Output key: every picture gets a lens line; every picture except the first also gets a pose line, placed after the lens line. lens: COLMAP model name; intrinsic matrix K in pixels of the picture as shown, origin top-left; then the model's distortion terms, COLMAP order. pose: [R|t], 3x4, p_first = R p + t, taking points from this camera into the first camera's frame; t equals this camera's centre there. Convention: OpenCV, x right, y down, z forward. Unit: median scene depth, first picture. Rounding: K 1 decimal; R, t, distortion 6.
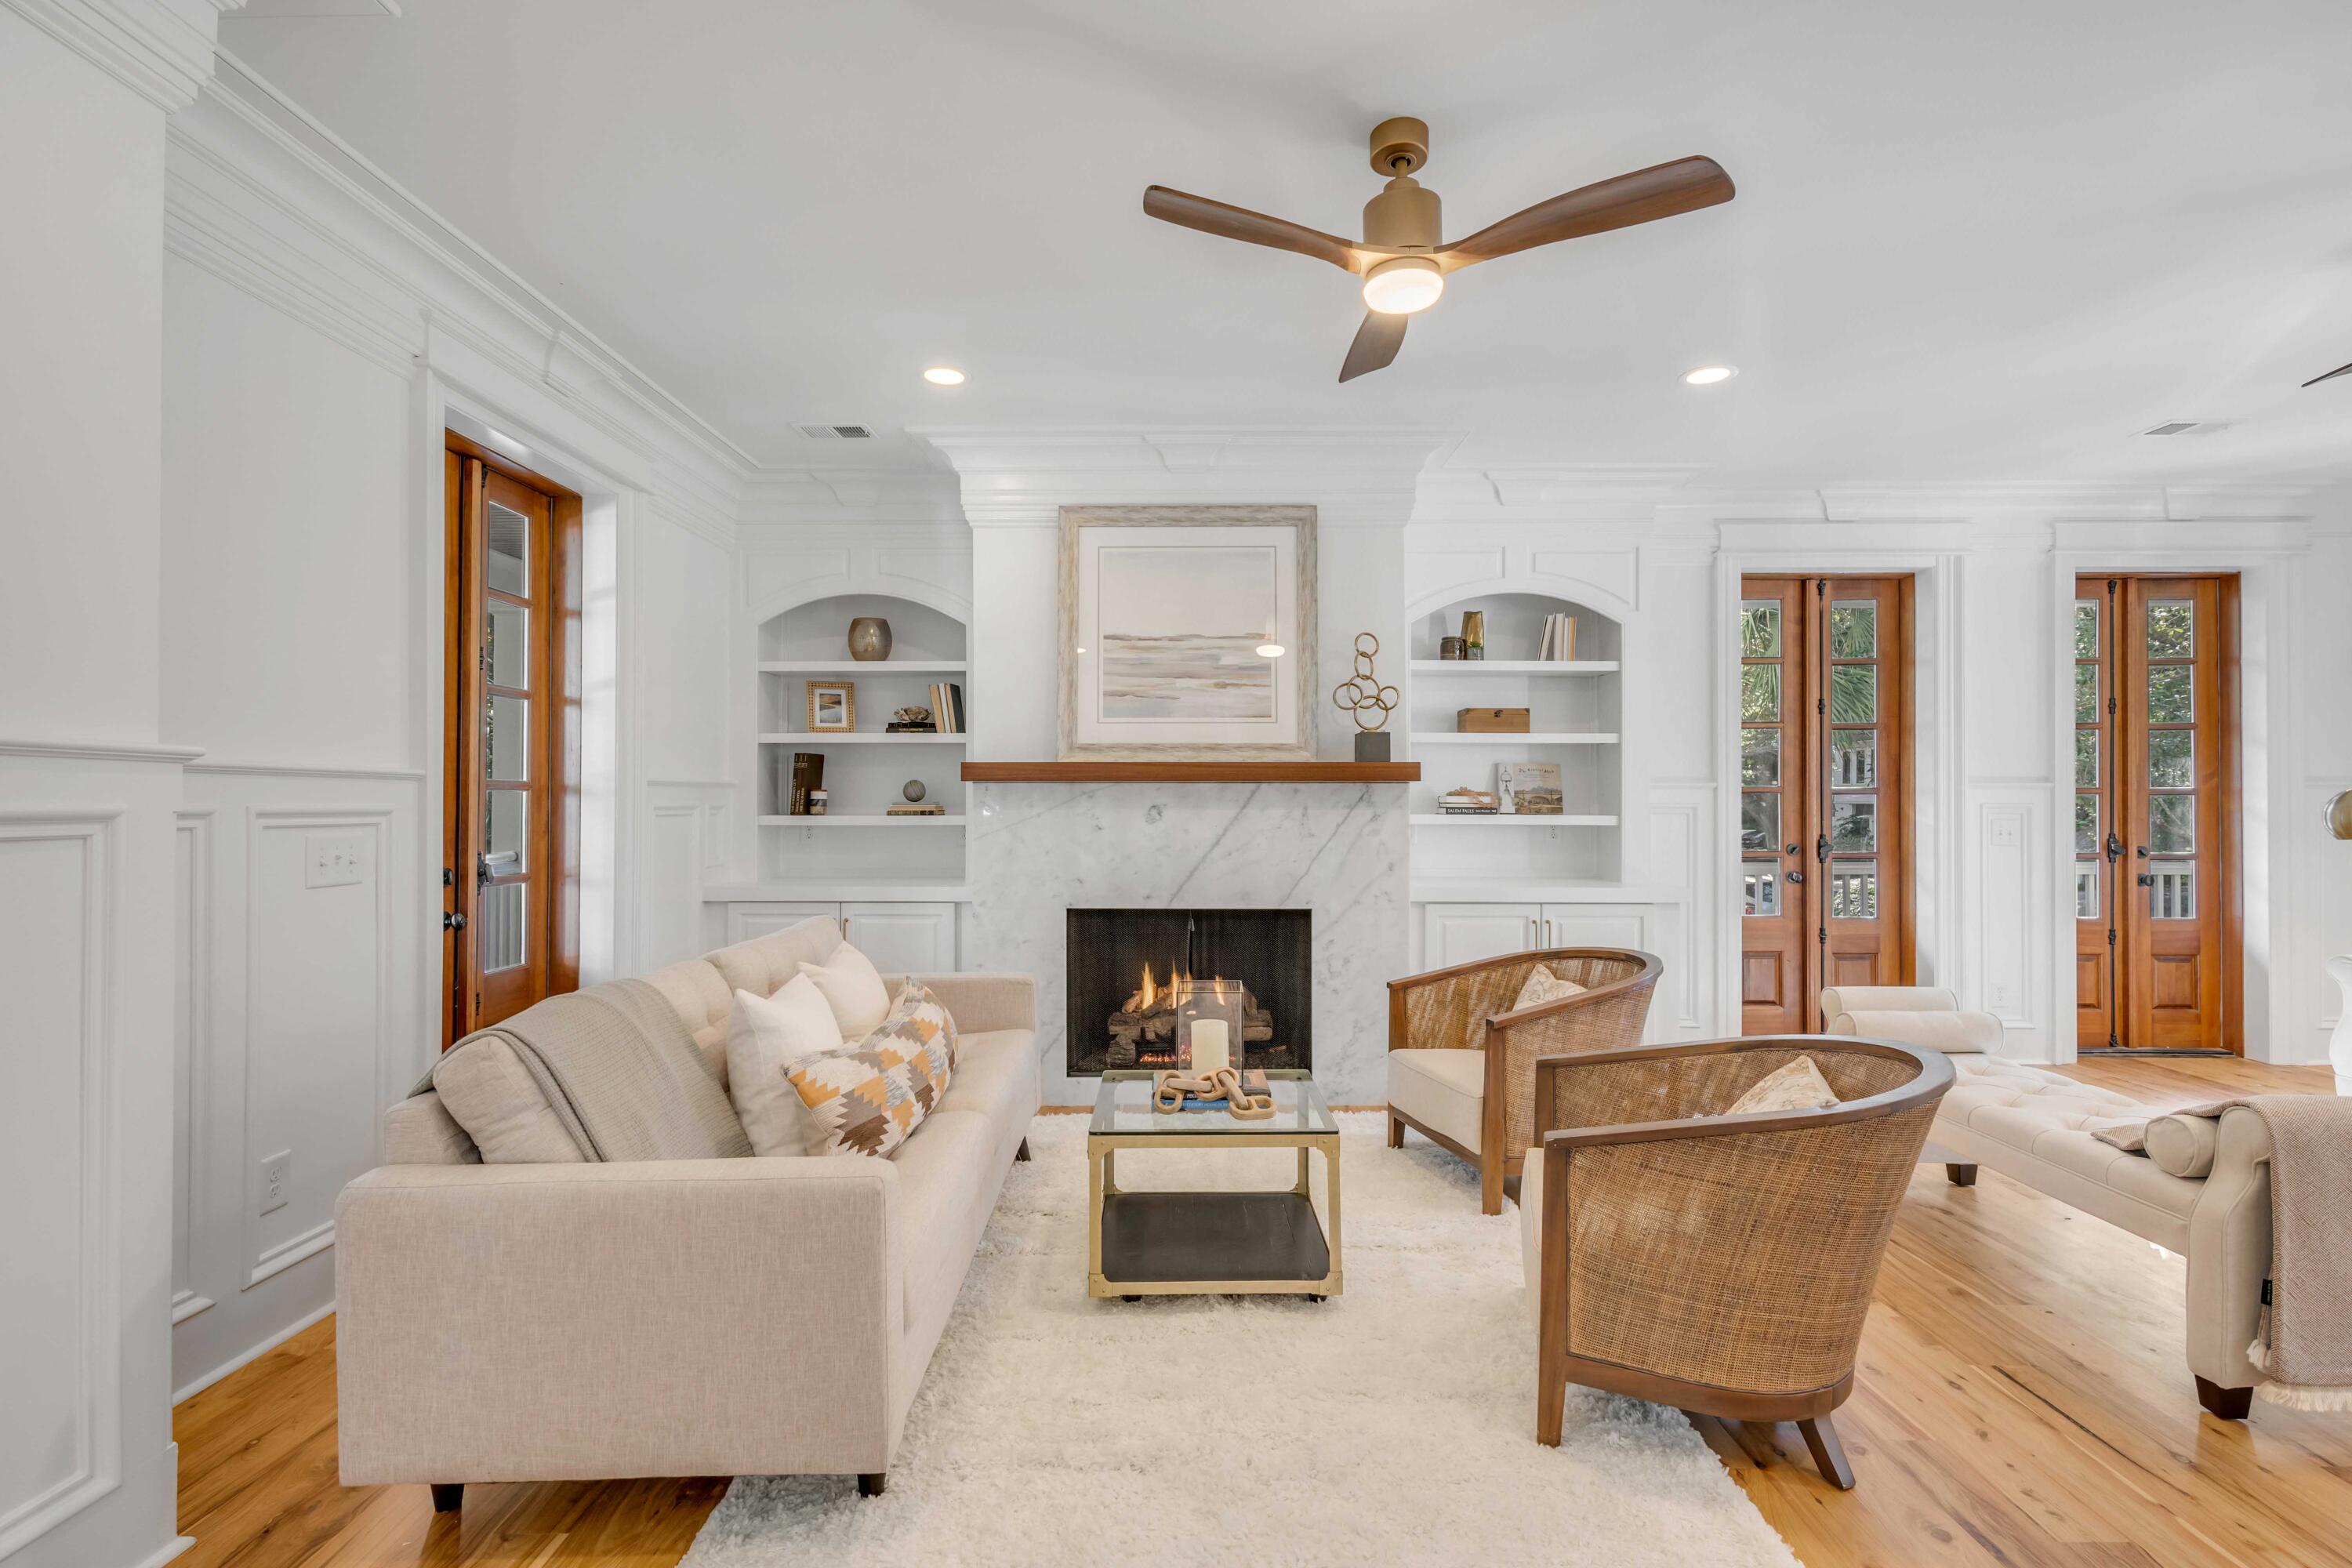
lens RADIAL K [[1072.2, 0, 1190.3], [0, 1072.2, 798.3], [0, 0, 1]] dist [0.002608, -0.000379]
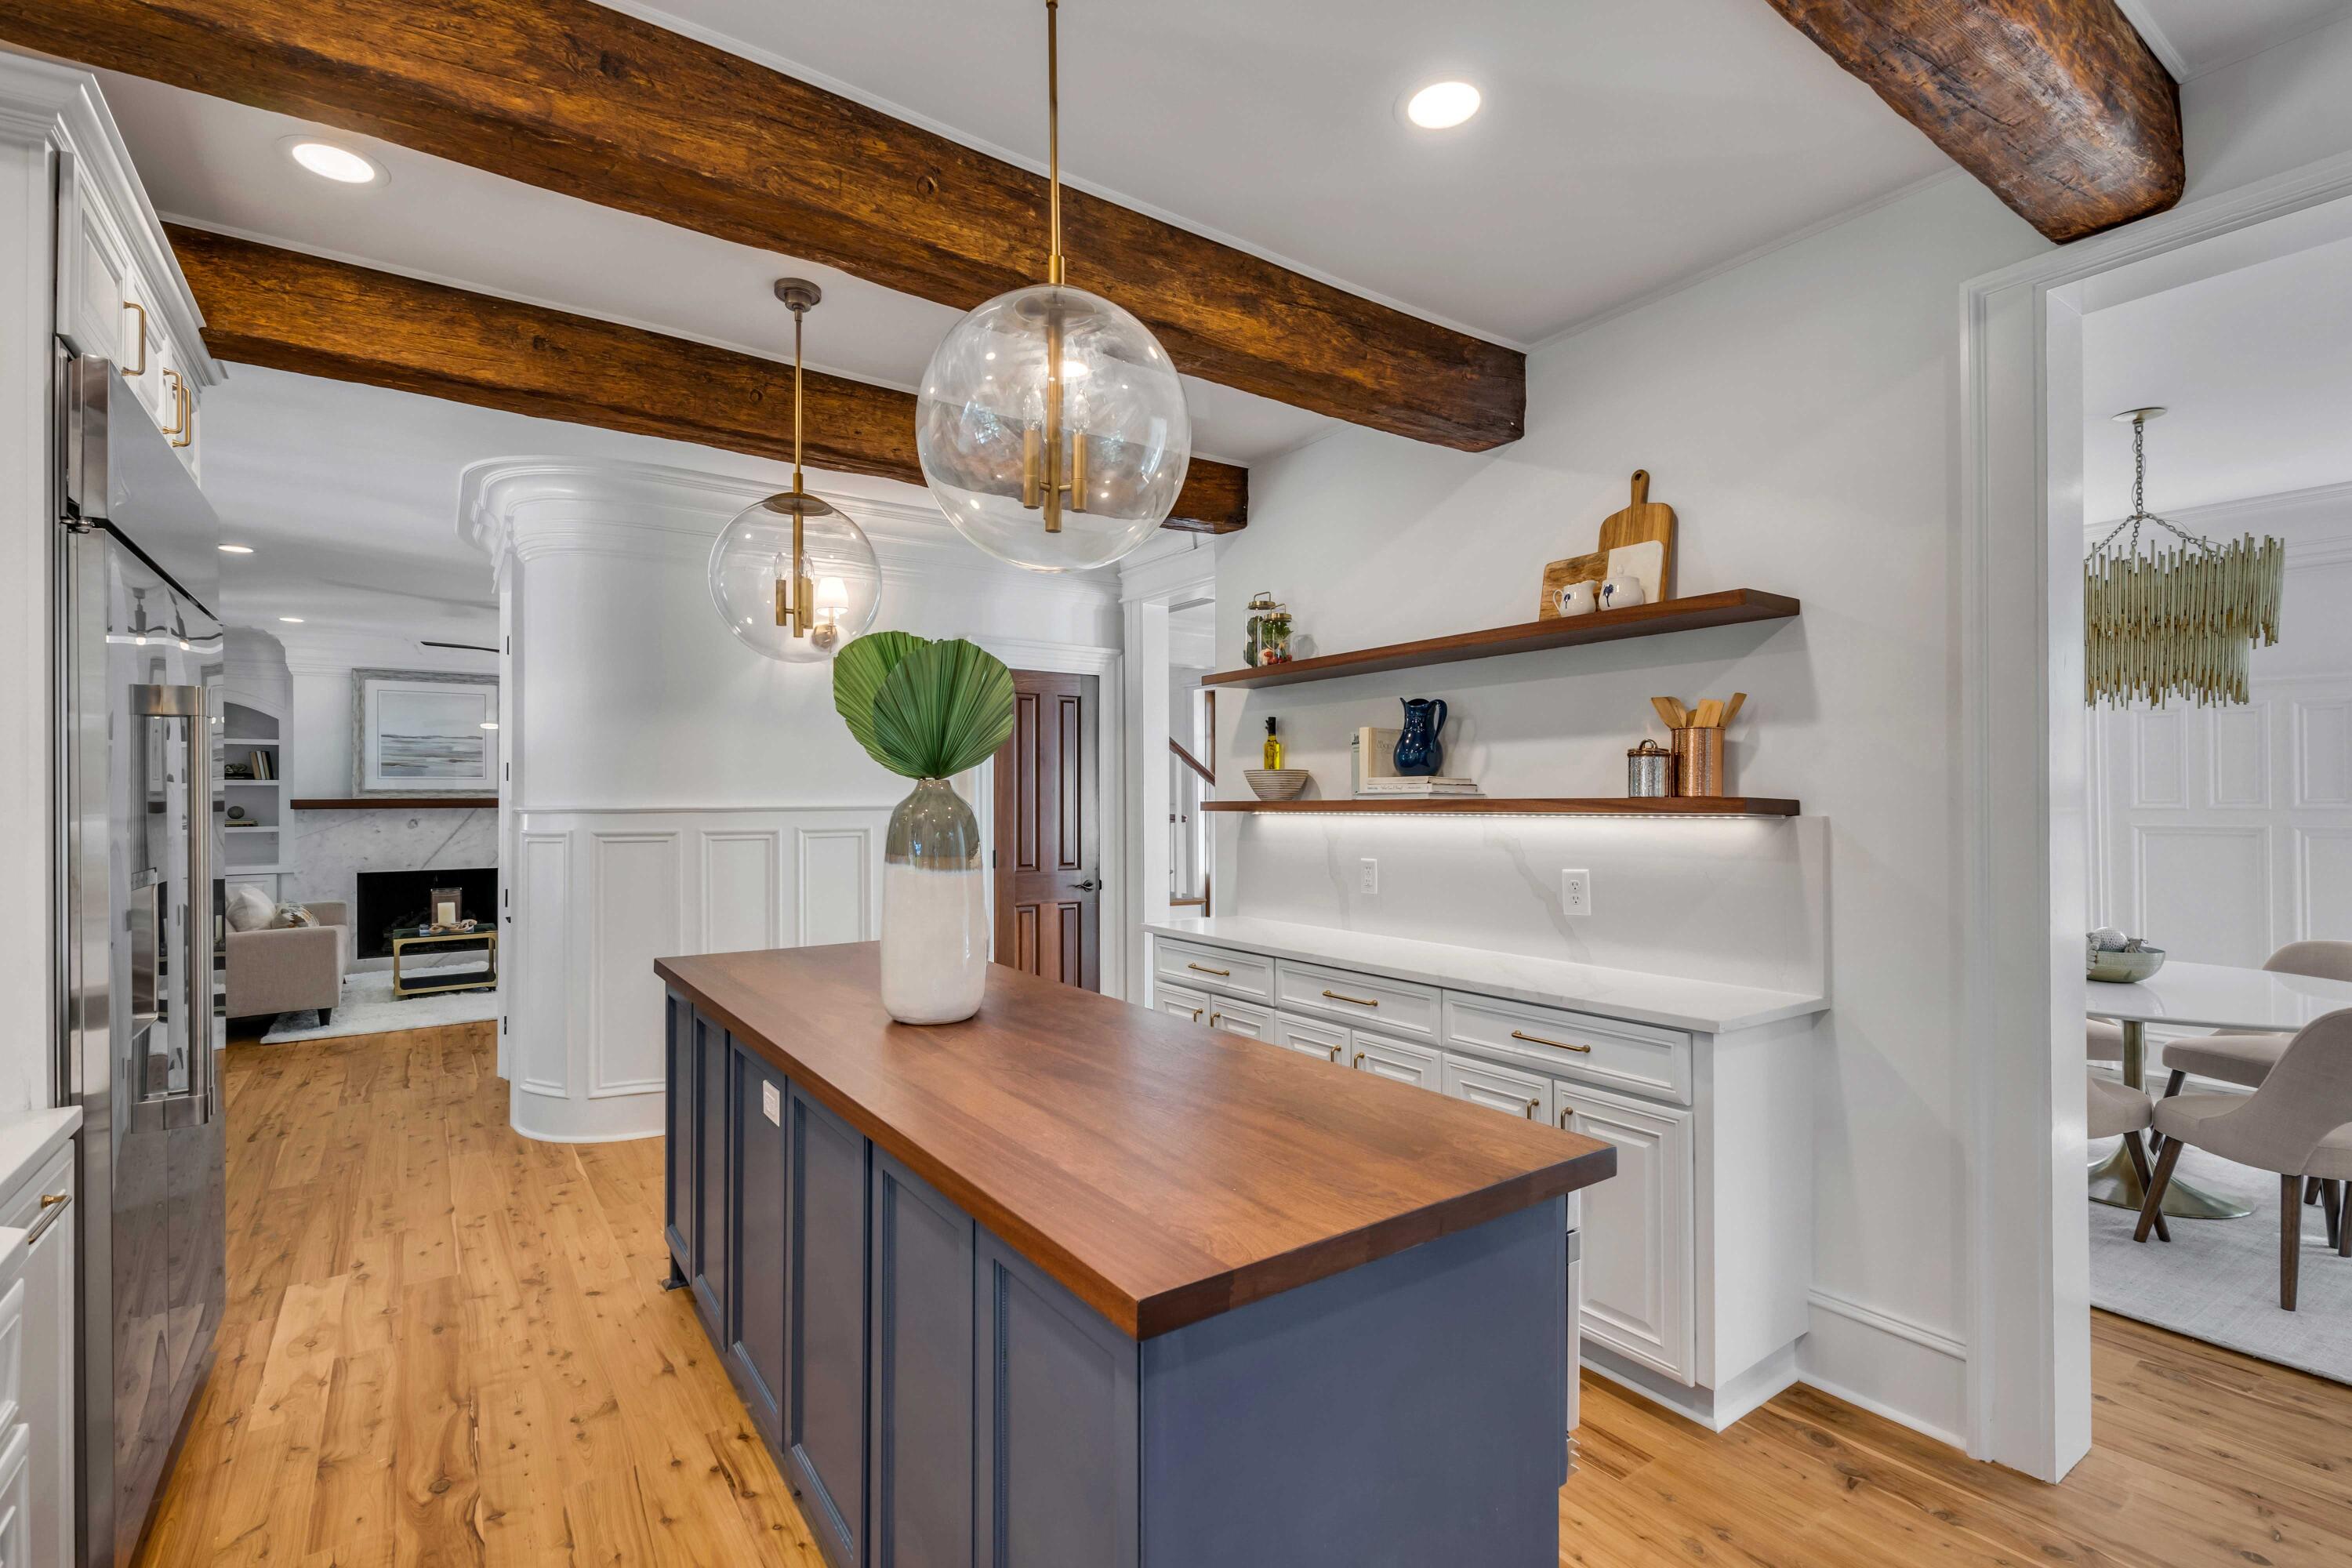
lens RADIAL K [[1072.2, 0, 1190.3], [0, 1072.2, 798.3], [0, 0, 1]] dist [0.002608, -0.000379]
pose [[0.812845, 0.001276, 0.582479, -0.020756], [-0.001864, 0.999998, 0.000410, -0.037247], [-0.582477, -0.001419, 0.812846, -1.472445]]
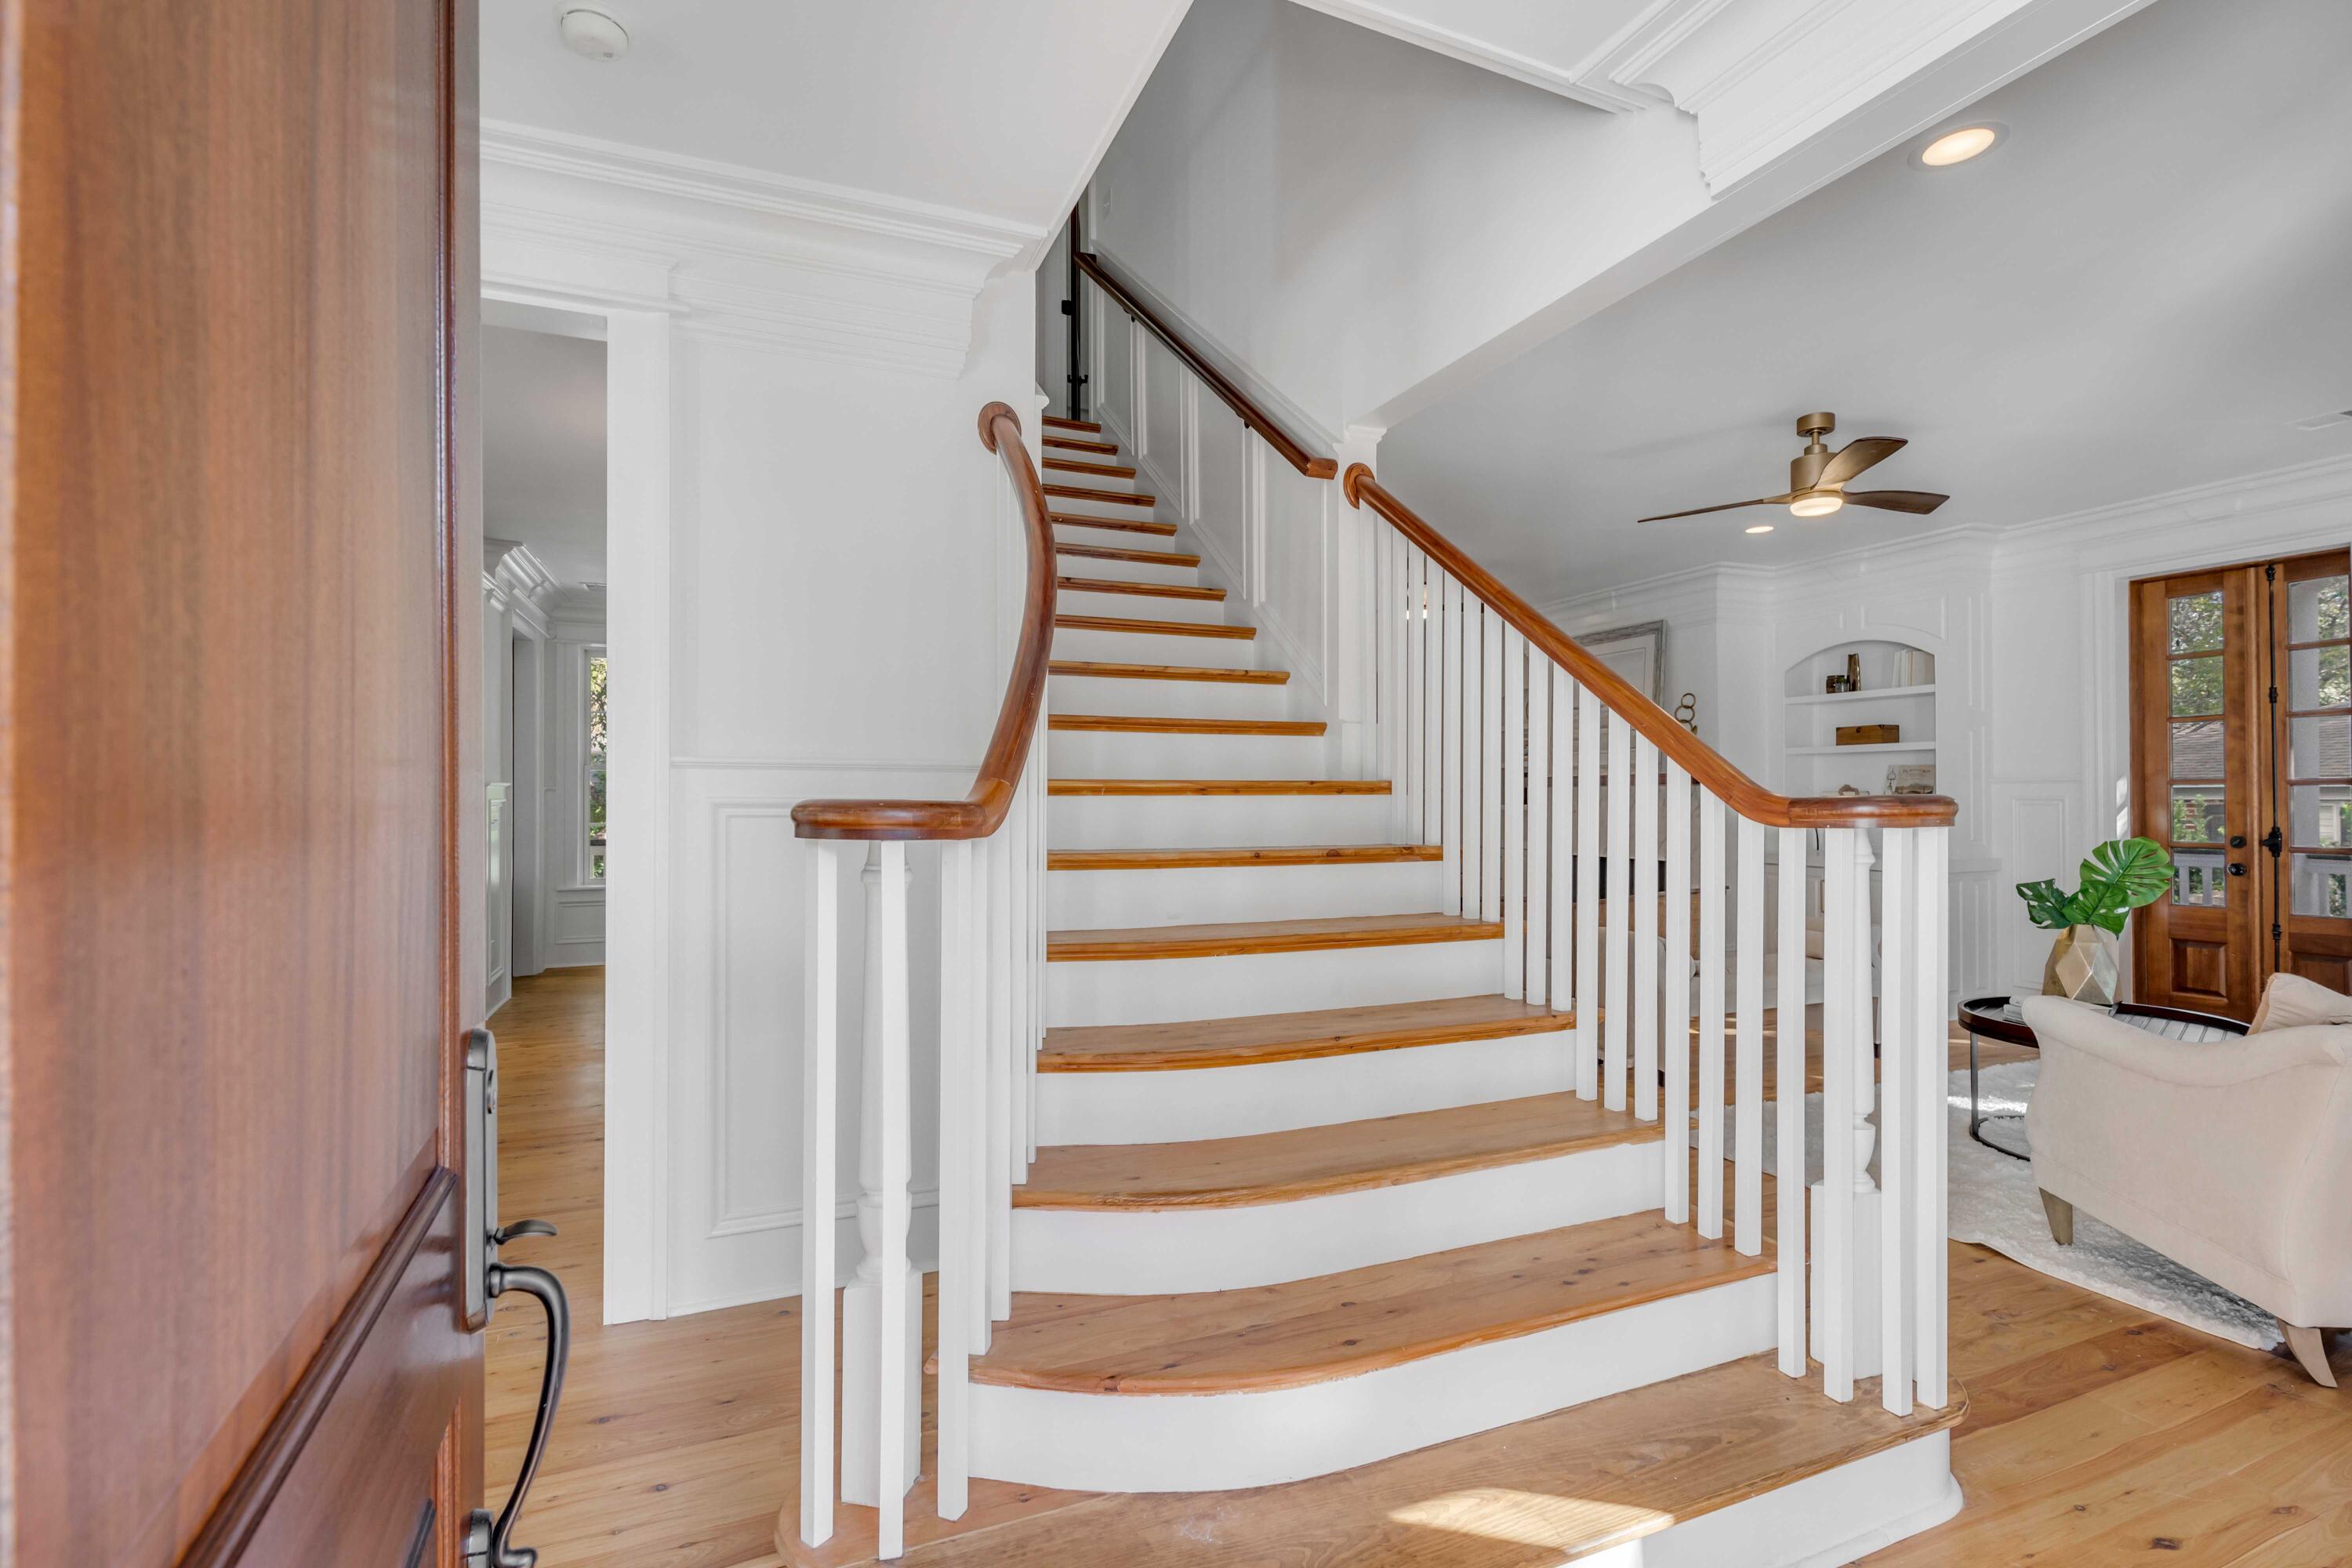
lens RADIAL K [[1072.2, 0, 1190.3], [0, 1072.2, 798.3], [0, 0, 1]] dist [0.002608, -0.000379]
pose [[0.363579, 0.004718, -0.931551, 1.421252], [0.001965, 0.999981, 0.005831, -0.003112], [0.931561, -0.003951, 0.363563, -0.322630]]
